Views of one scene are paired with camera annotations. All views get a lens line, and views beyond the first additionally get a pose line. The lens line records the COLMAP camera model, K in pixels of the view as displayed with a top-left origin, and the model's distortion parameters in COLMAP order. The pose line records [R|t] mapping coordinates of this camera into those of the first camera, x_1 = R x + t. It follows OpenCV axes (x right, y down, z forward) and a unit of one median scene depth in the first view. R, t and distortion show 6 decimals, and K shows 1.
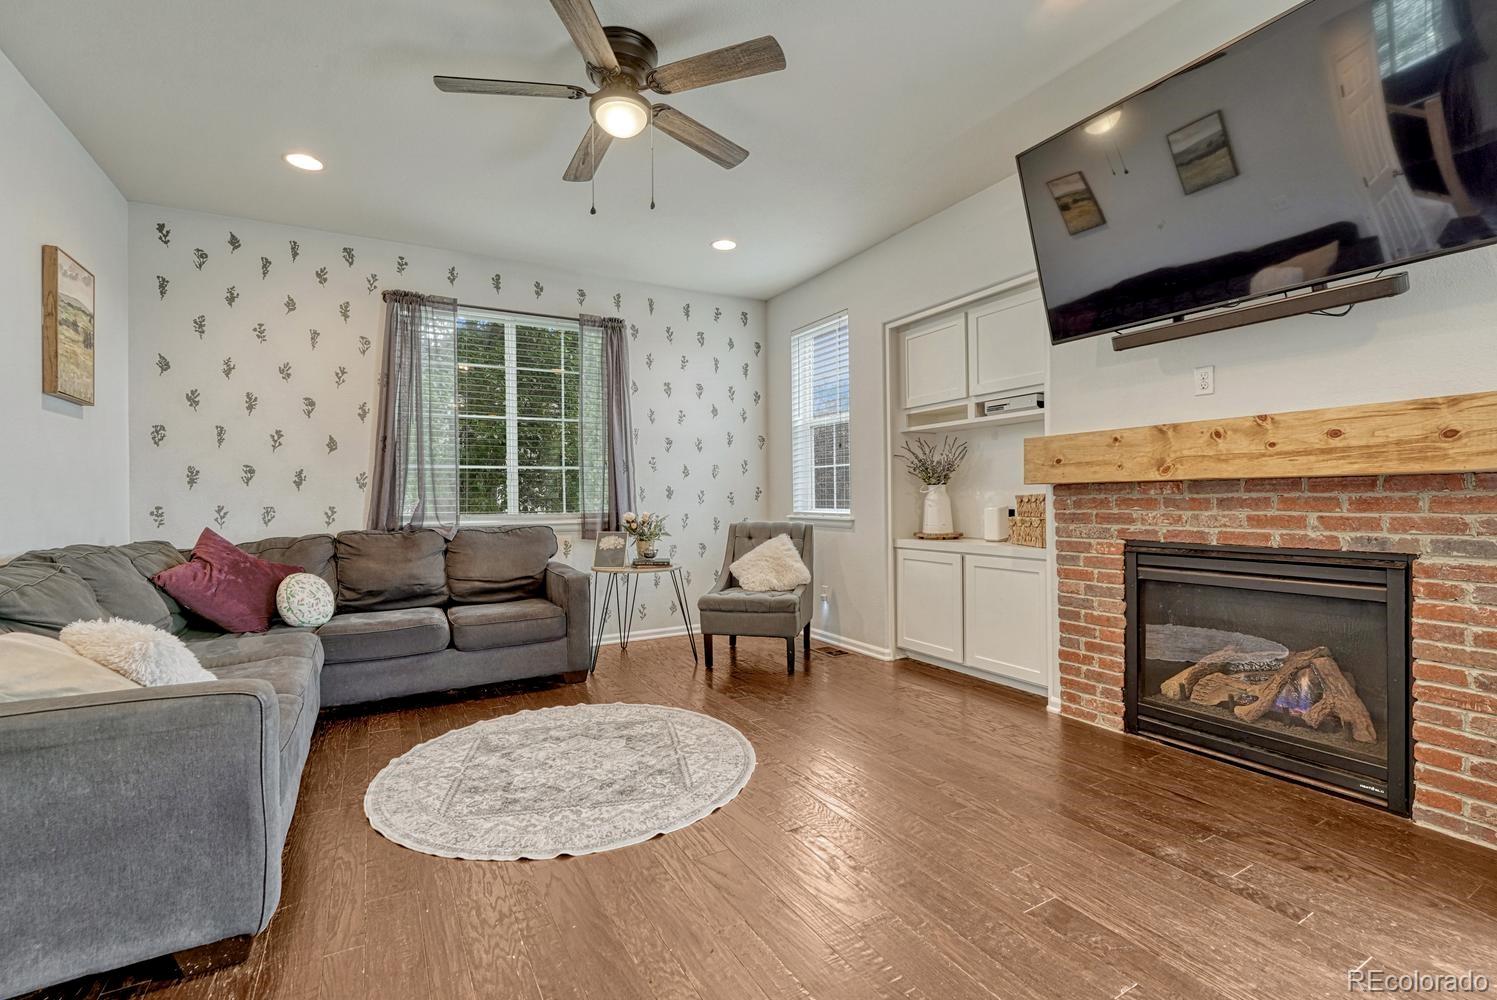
lens RADIAL K [[654.5, 0, 744.6], [0, 654.5, 498.7], [0, 0, 1]] dist [-0.010941, 0.000341]
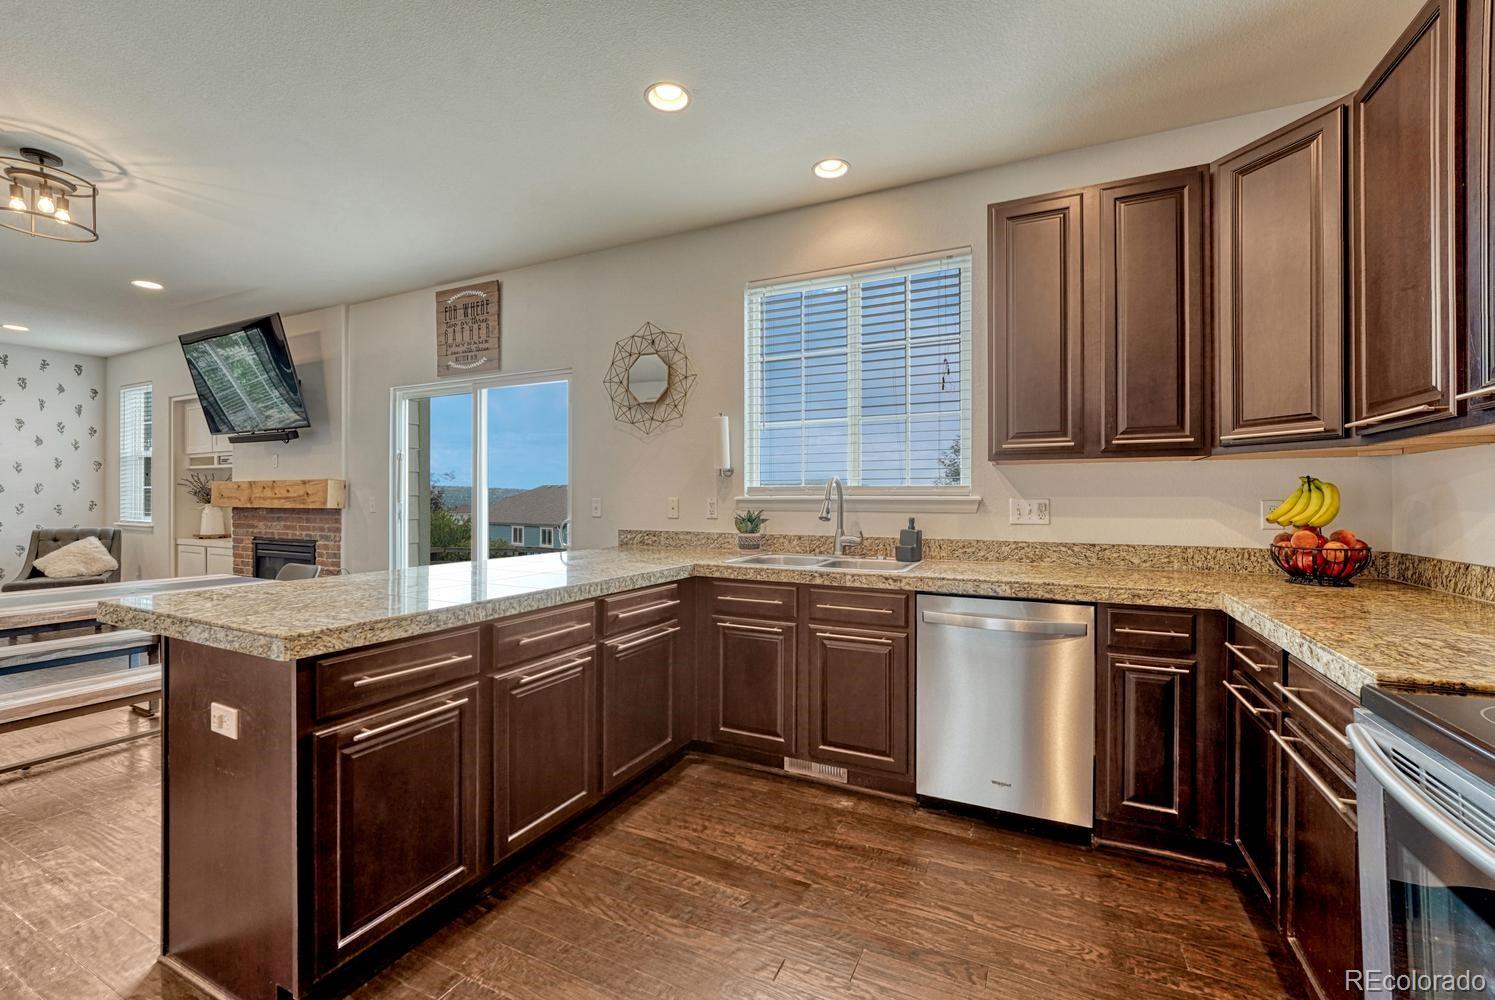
lens RADIAL K [[619.3, 0, 745.5], [0, 619.3, 500.0], [0, 0, 1]] dist [-0.021065, 0.006816]
pose [[0.821558, 0.014749, 0.569935, 0.583025], [-0.013589, 0.999888, -0.006287, -0.043914], [-0.569964, -0.002579, 0.821666, -1.073225]]
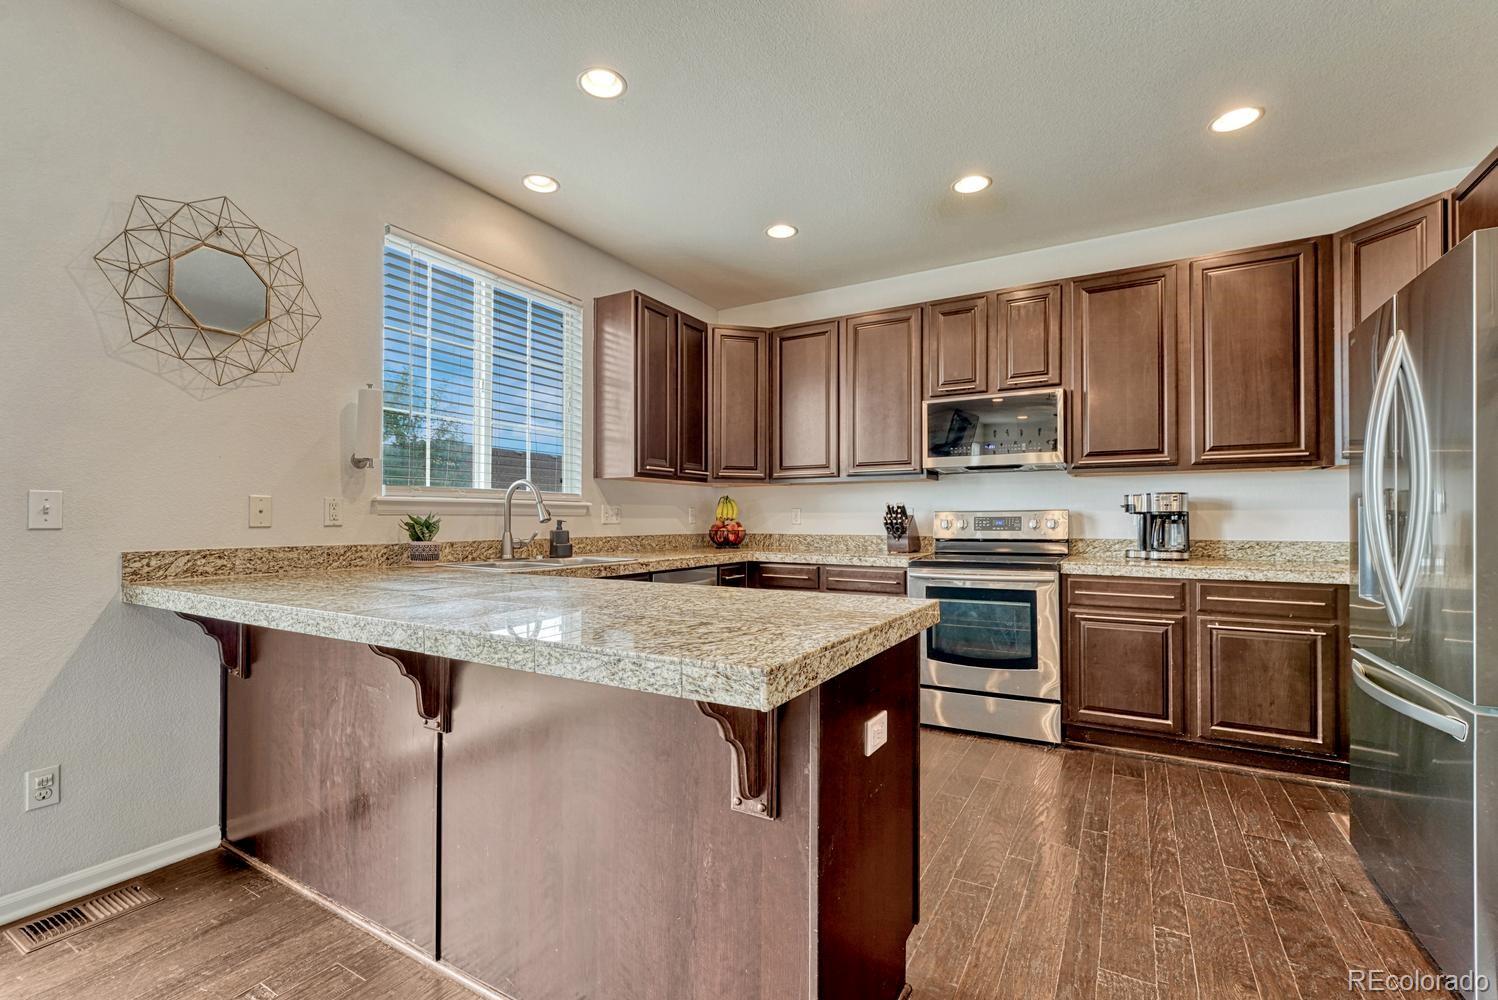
lens RADIAL K [[657.8, 0, 746.0], [0, 657.8, 514.9], [0, 0, 1]] dist [-0.000071, -0.000405]
pose [[-0.502796, 0.016864, 0.864241, 0.244038], [0.004281, 0.999846, -0.017020, -0.019405], [-0.864395, -0.004858, -0.502791, -0.311003]]
